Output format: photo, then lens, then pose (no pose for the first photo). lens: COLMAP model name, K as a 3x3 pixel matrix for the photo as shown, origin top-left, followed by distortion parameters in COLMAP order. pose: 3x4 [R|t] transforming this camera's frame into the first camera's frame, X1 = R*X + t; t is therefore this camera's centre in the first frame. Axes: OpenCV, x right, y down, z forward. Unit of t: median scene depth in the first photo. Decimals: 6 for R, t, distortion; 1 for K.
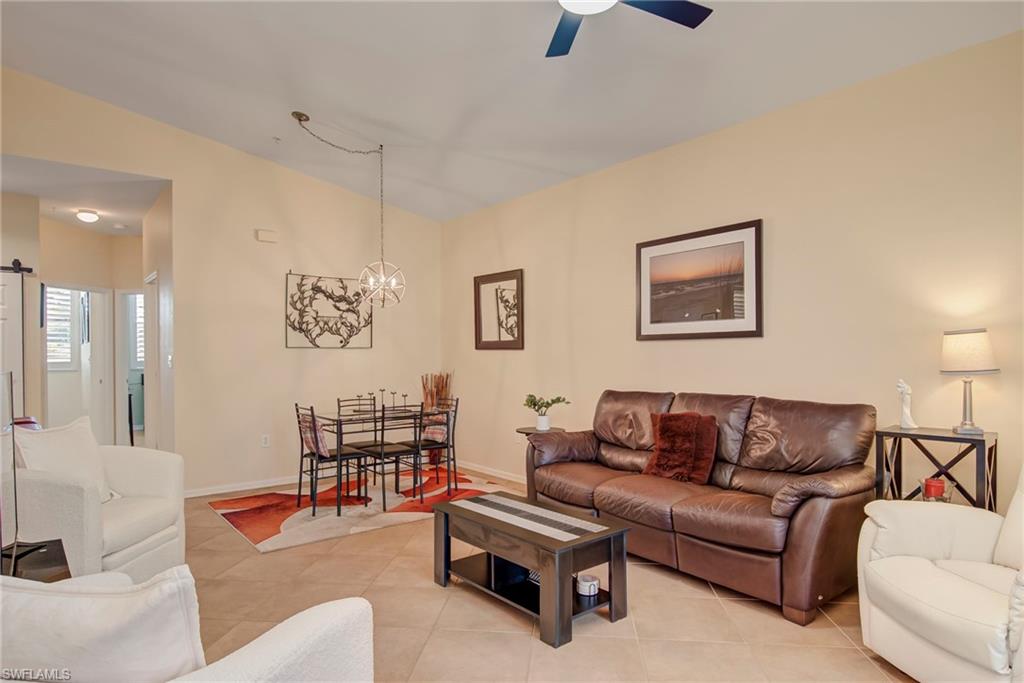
lens RADIAL K [[570.4, 0, 512.4], [0, 570.4, 357.0], [0, 0, 1]] dist [0.032478, -0.026534]
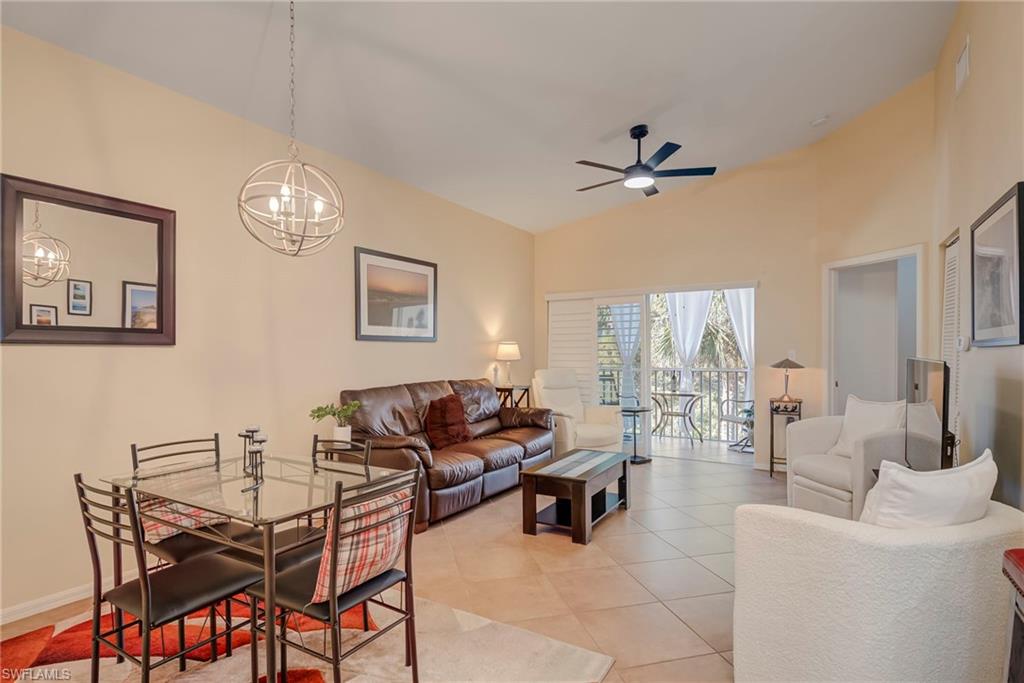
lens RADIAL K [[515.9, 0, 506.1], [0, 515.9, 357.3], [0, 0, 1]] dist [0.017786, -0.025160]
pose [[-0.326535, -0.004866, 0.945172, -0.628144], [0.008447, 0.999932, 0.008066, -0.001738], [-0.945147, 0.010618, -0.326472, 0.866592]]
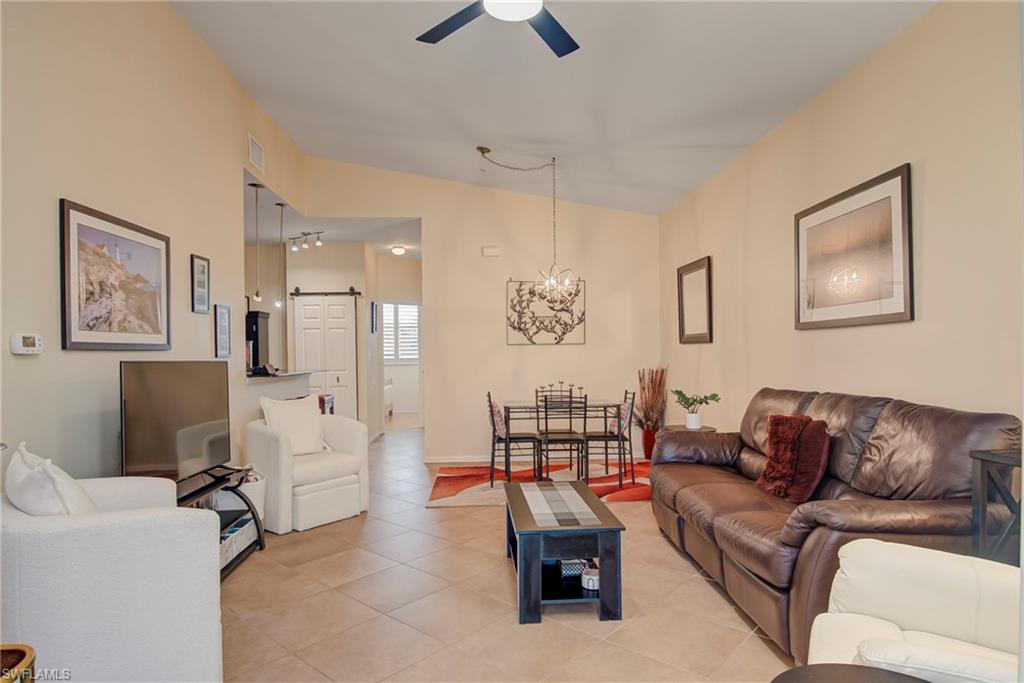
lens RADIAL K [[570.4, 0, 512.4], [0, 570.4, 357.0], [0, 0, 1]] dist [0.032478, -0.026534]
pose [[0.815598, -0.003047, -0.578611, 0.301313], [0.006797, 0.999968, 0.004315, 0.003927], [0.578579, -0.007453, 0.815592, 0.057402]]
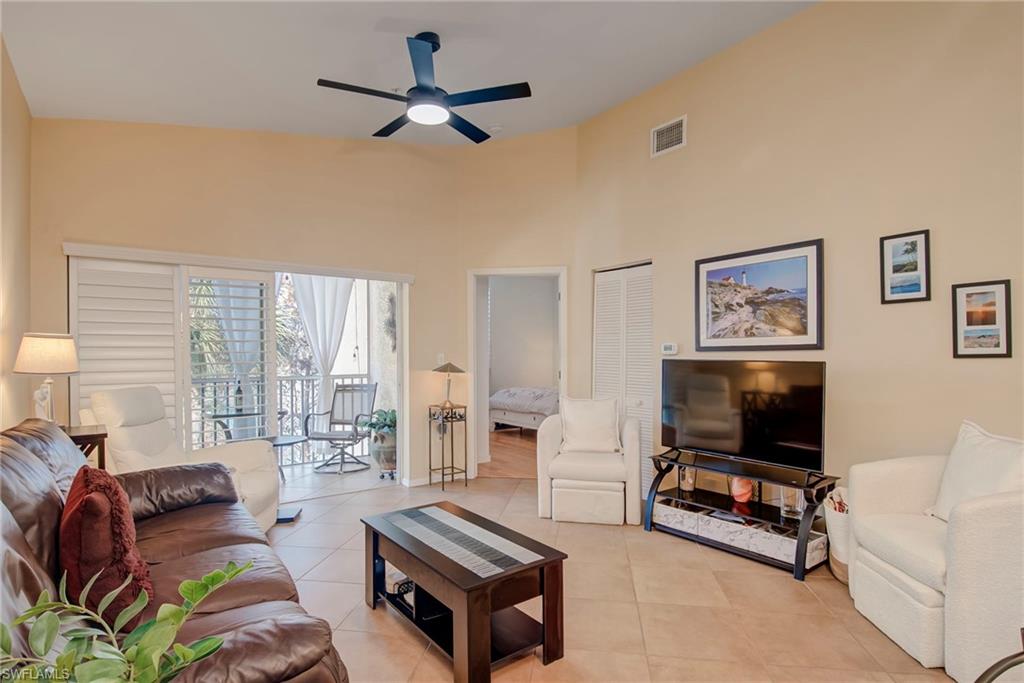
lens RADIAL K [[515.9, 0, 506.1], [0, 515.9, 357.3], [0, 0, 1]] dist [0.017786, -0.025160]
pose [[-0.998787, 0.007609, 0.048650, -0.055854], [0.007983, 0.999940, 0.007506, -0.002232], [-0.048590, 0.007885, -0.998788, 0.969565]]
